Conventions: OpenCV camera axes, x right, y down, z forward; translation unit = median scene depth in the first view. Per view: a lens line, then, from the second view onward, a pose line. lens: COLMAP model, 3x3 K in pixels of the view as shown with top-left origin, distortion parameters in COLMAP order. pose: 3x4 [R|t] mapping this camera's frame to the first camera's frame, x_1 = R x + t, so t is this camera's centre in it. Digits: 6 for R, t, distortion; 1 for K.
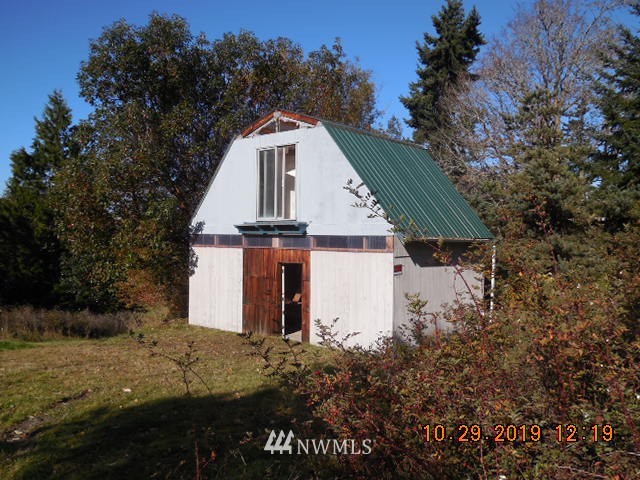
lens RADIAL K [[548.4, 0, 321.2], [0, 548.4, 236.9], [0, 0, 1]] dist [0.004007, 0.010059]
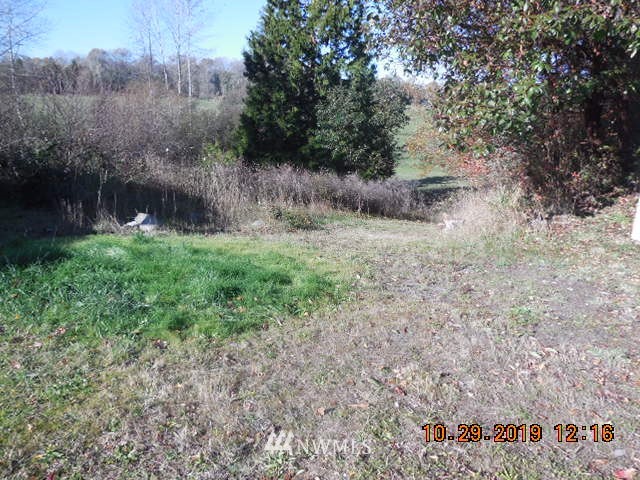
lens RADIAL K [[486.3, 0, 320.0], [0, 486.3, 237.4], [0, 0, 1]] dist [0.011659, -0.005241]
pose [[0.921829, 0.126636, -0.366324, -0.348760], [-0.023982, 0.961945, 0.272190, 0.059146], [0.386853, -0.242127, 0.889786, 0.589598]]
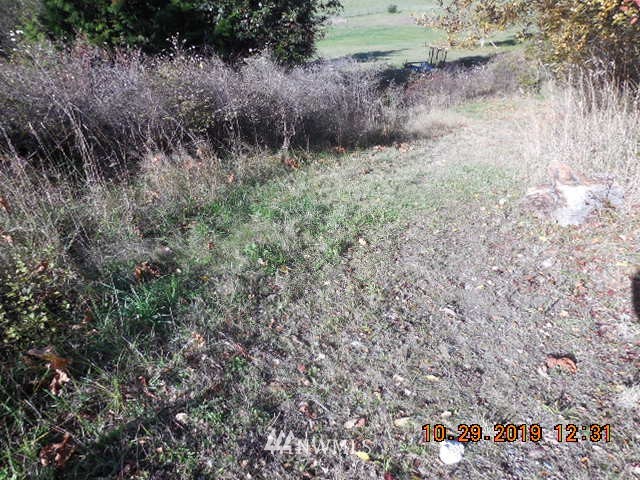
lens RADIAL K [[486.3, 0, 322.3], [0, 486.3, 239.7], [0, 0, 1]] dist [0.011659, -0.005241]
pose [[0.982963, 0.073898, -0.168292, -0.539026], [0.016975, 0.875205, 0.483455, 0.145218], [0.183016, -0.478075, 0.859040, 1.127438]]
